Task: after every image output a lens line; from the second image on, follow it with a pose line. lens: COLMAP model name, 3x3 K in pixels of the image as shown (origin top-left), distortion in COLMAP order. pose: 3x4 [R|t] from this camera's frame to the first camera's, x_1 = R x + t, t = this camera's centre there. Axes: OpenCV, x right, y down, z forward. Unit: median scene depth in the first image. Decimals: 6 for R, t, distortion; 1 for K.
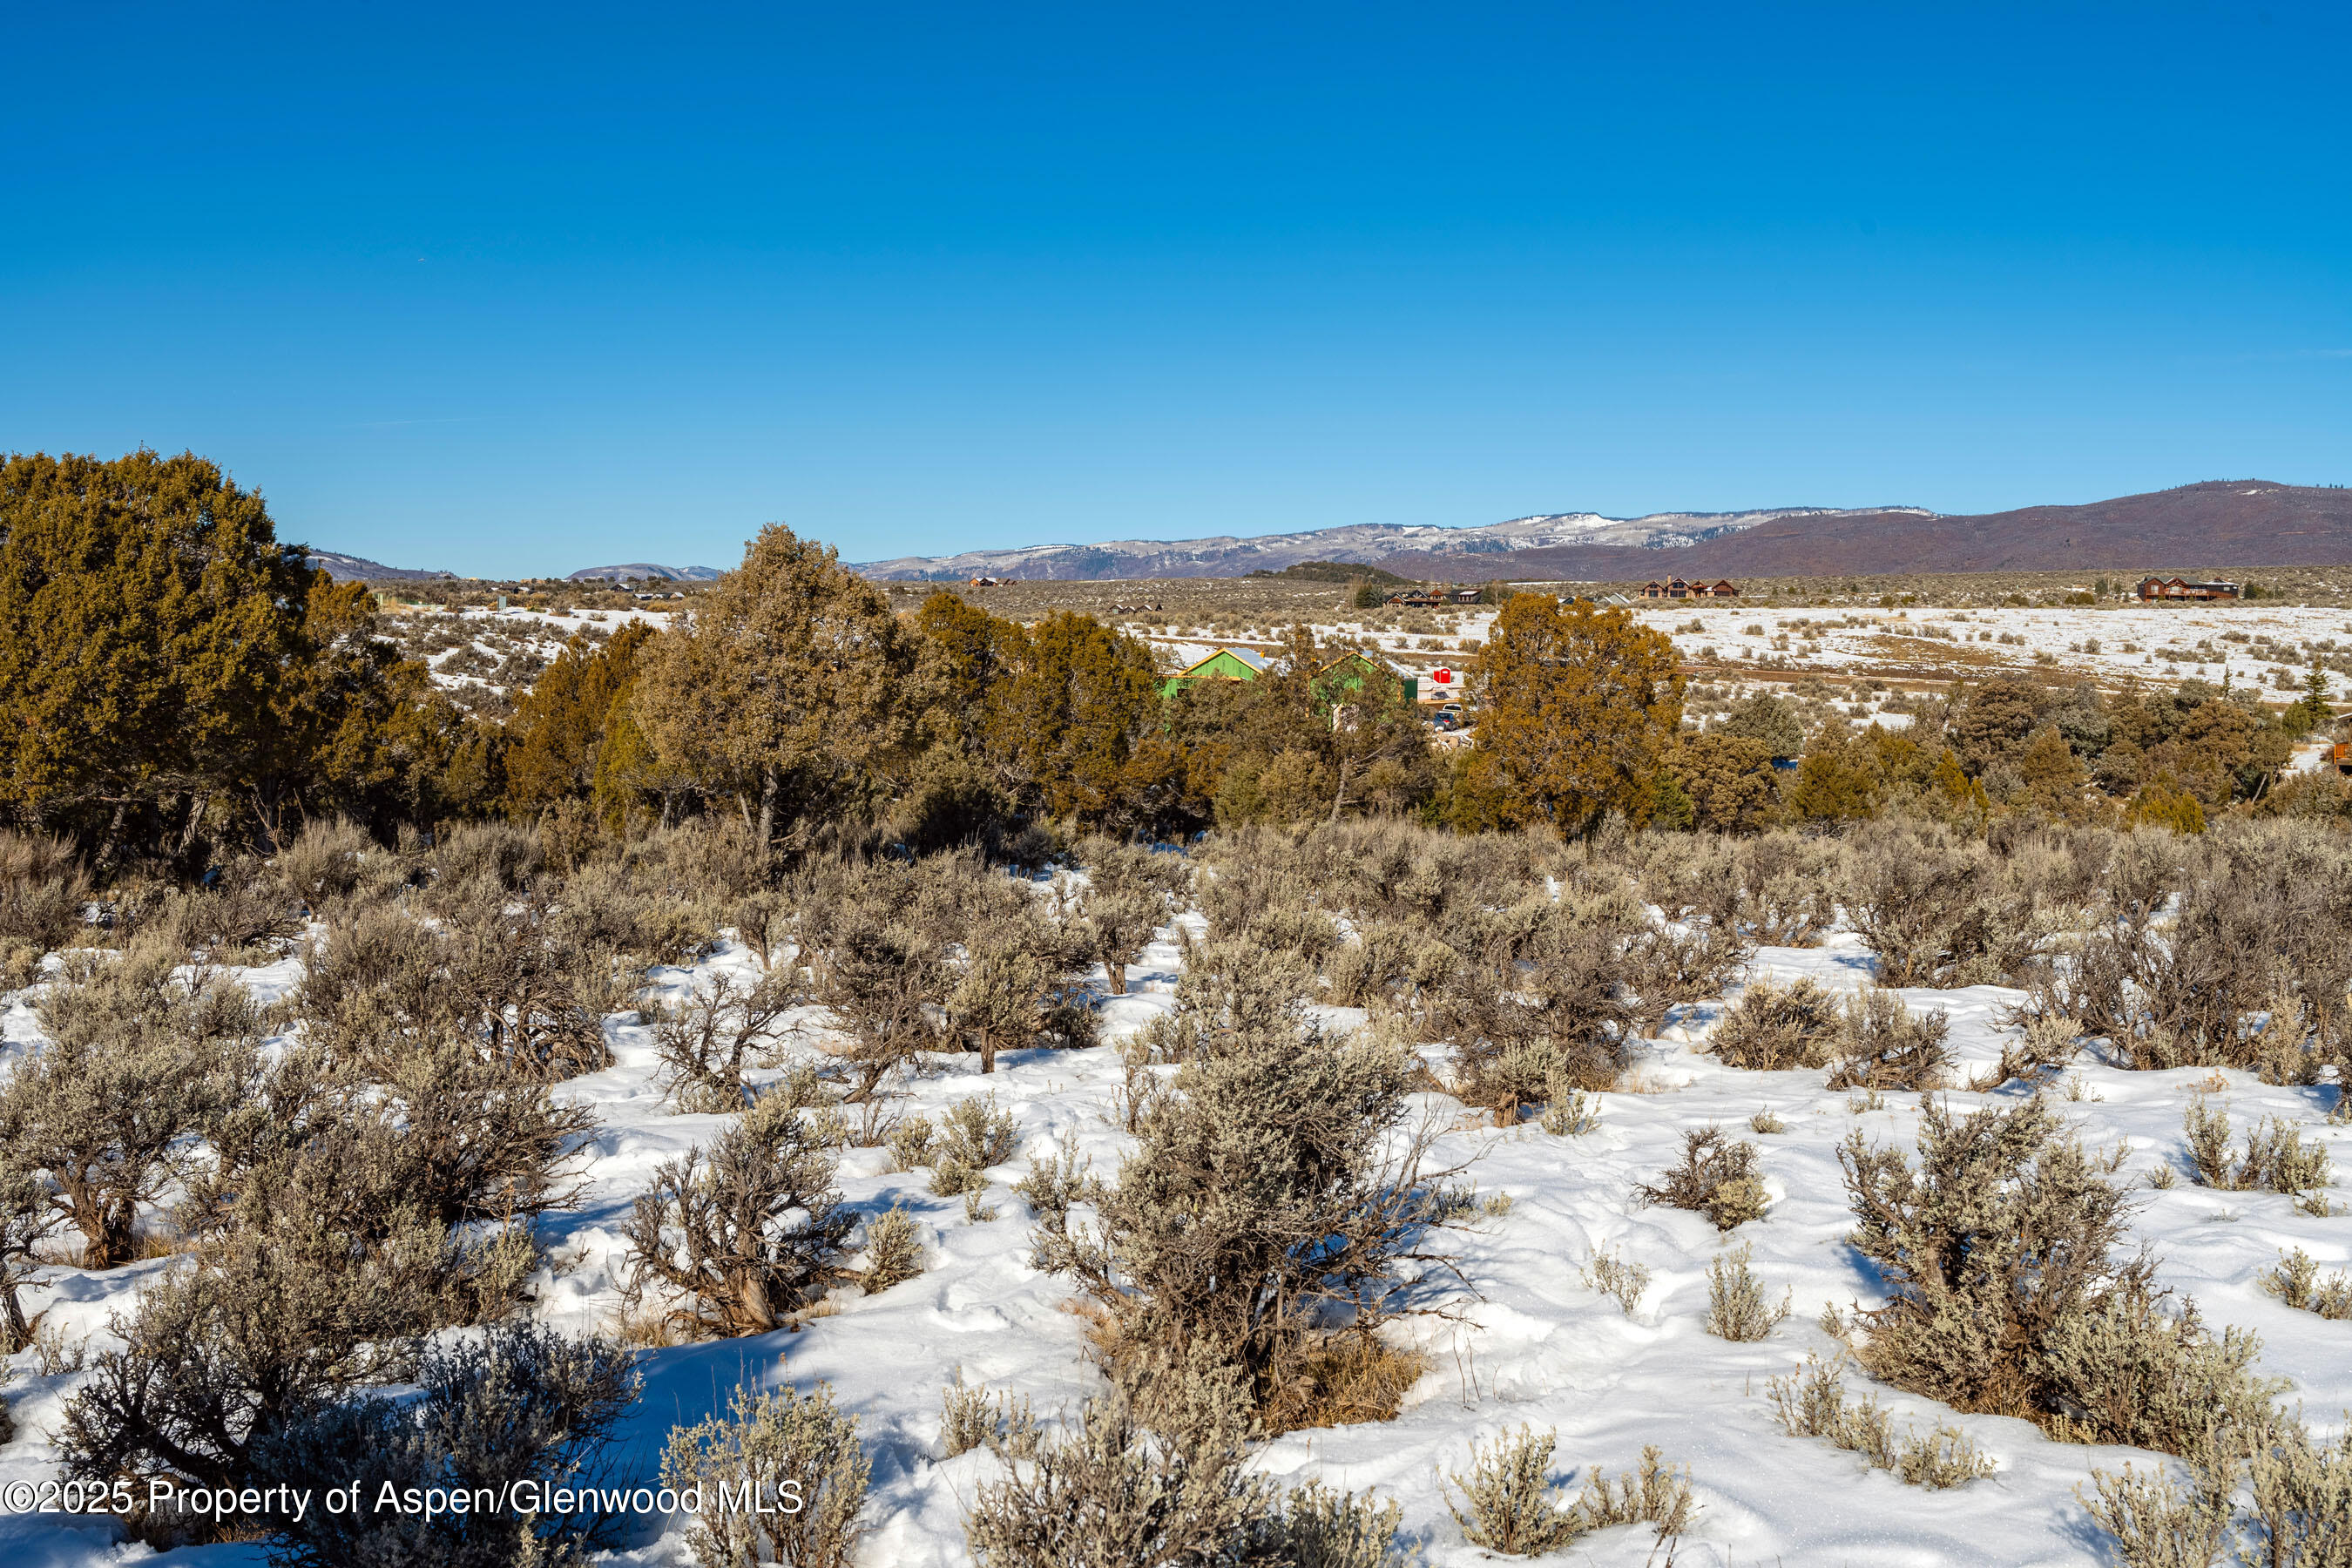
lens RADIAL K [[2369.0, 0, 1175.4], [0, 2369.0, 783.0], [0, 0, 1]] dist [-0.002179, 0.000000]
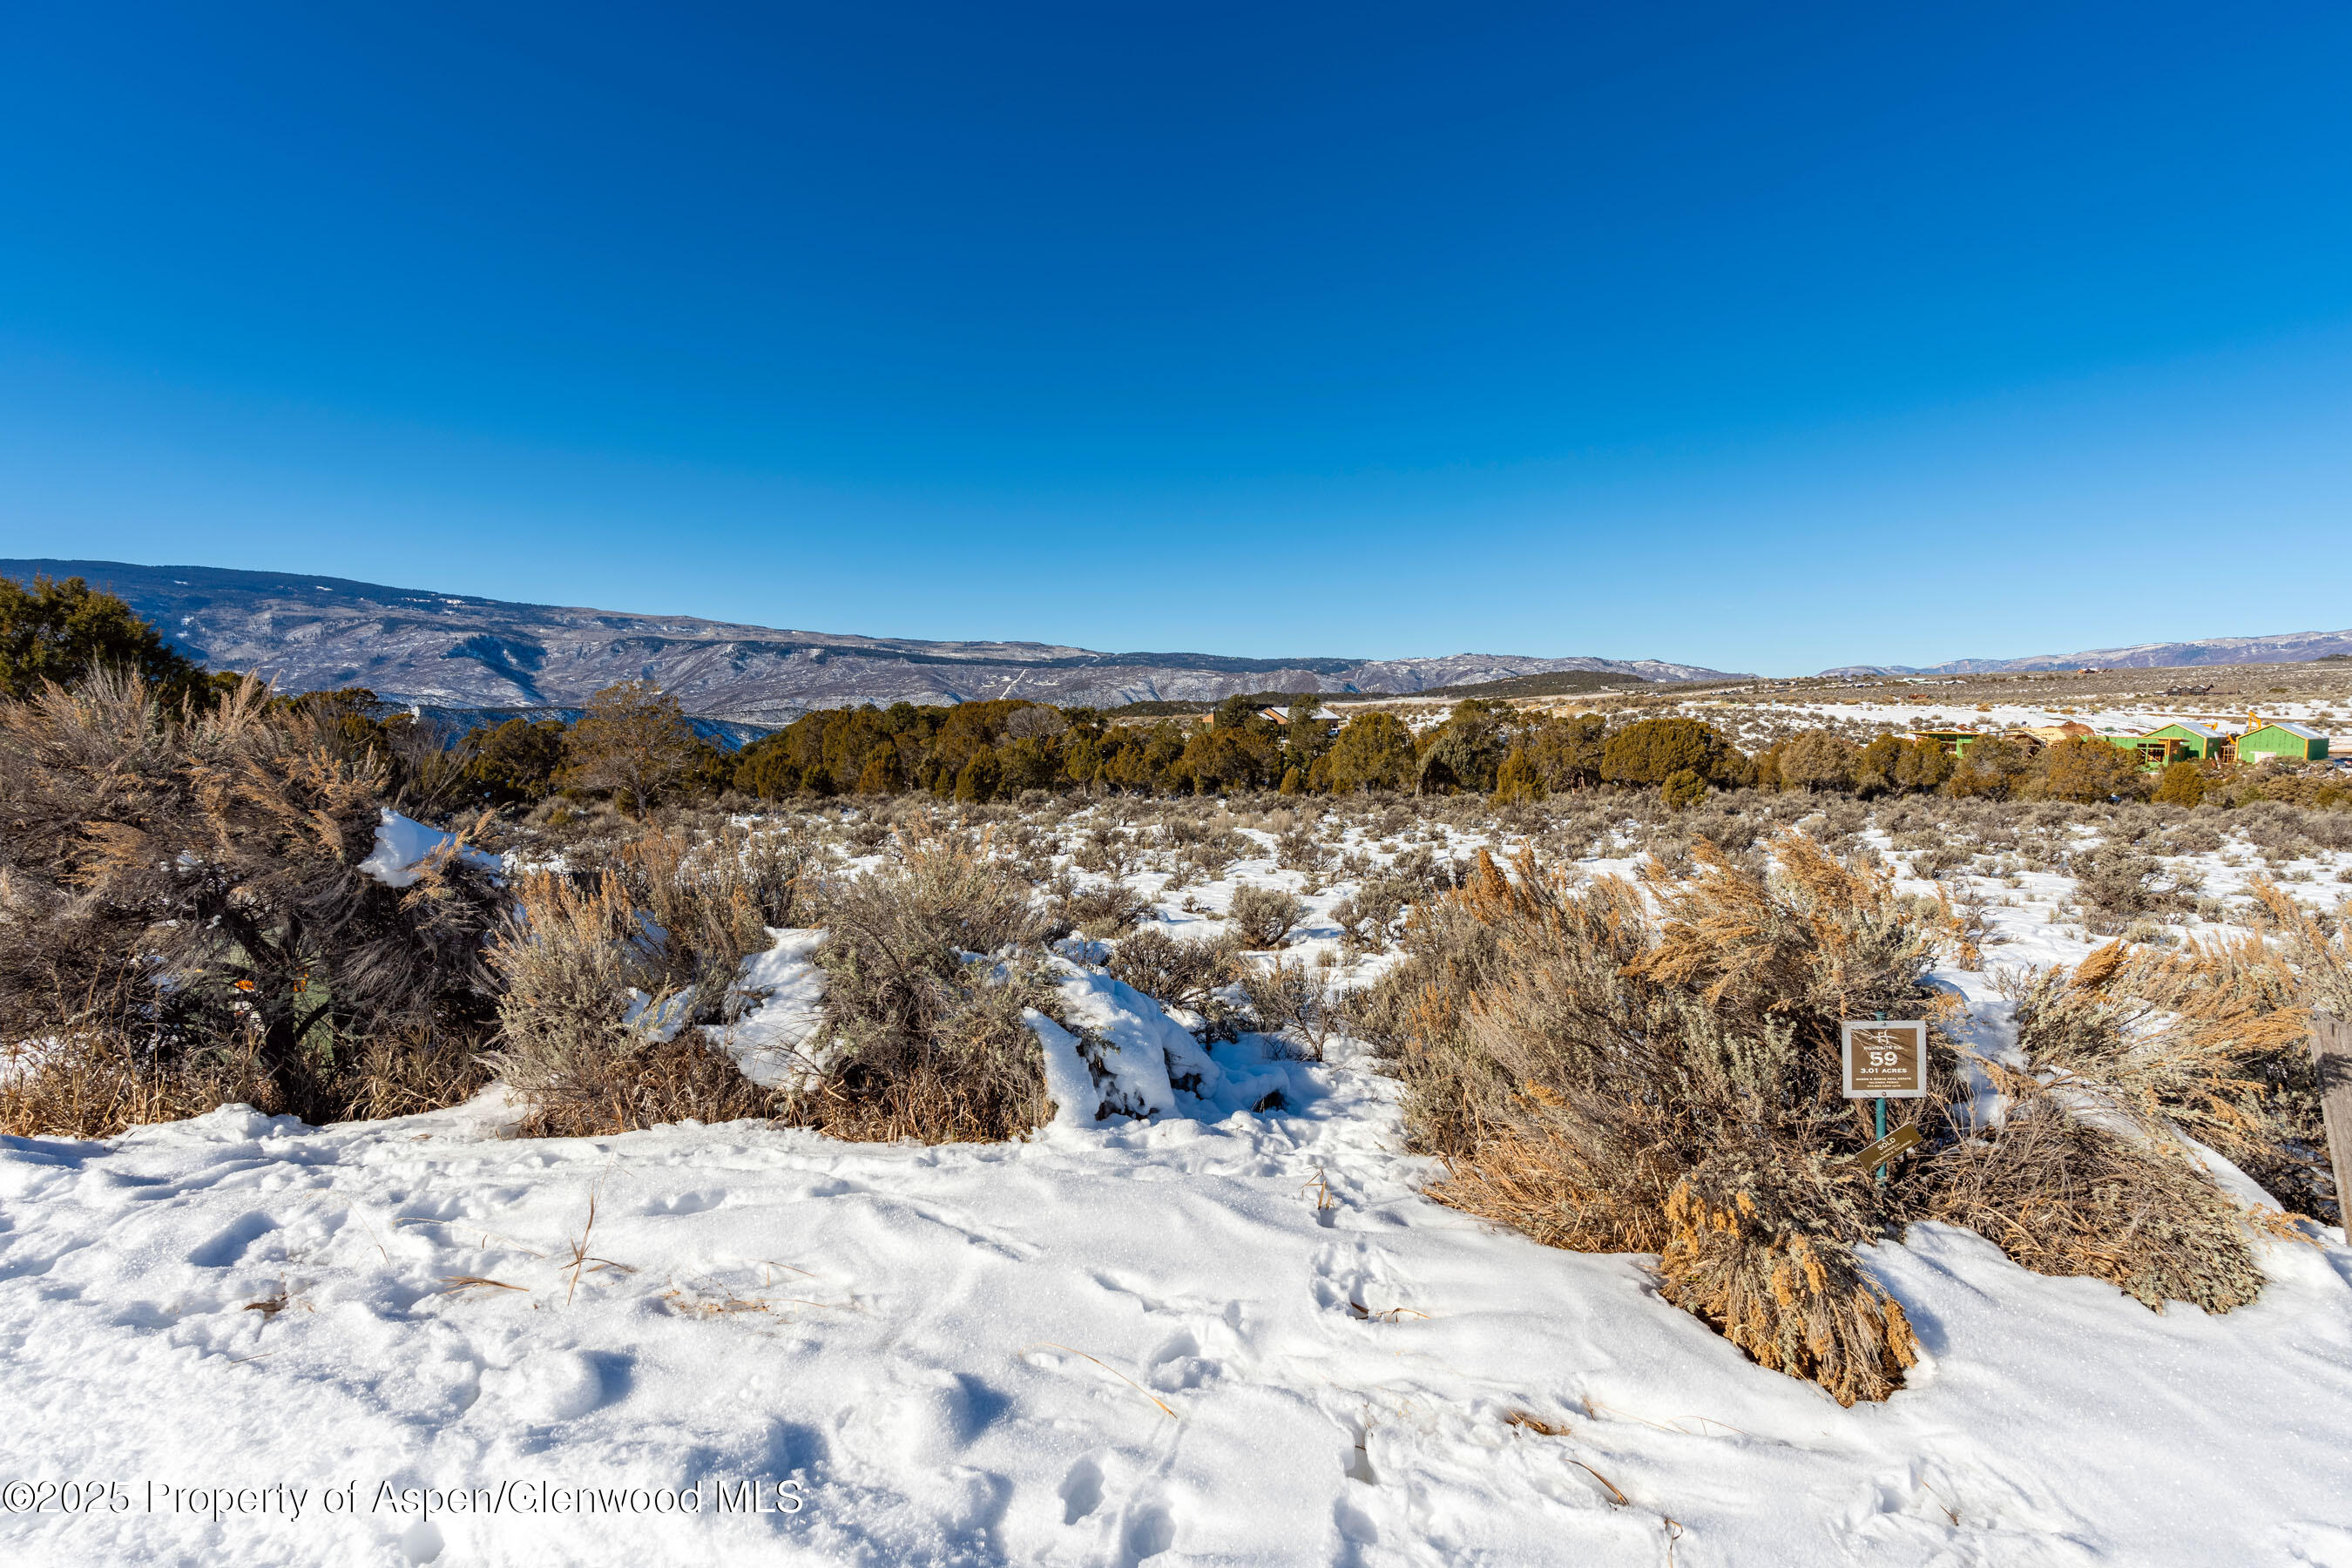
lens RADIAL K [[1076.4, 0, 1173.8], [0, 1076.4, 783.7], [0, 0, 1]] dist [0.000678, 0.000097]
pose [[0.704427, 0.041390, -0.708568, 0.068428], [-0.033058, 0.999128, 0.025498, -0.001461], [0.709006, 0.005462, 0.705181, -0.213261]]
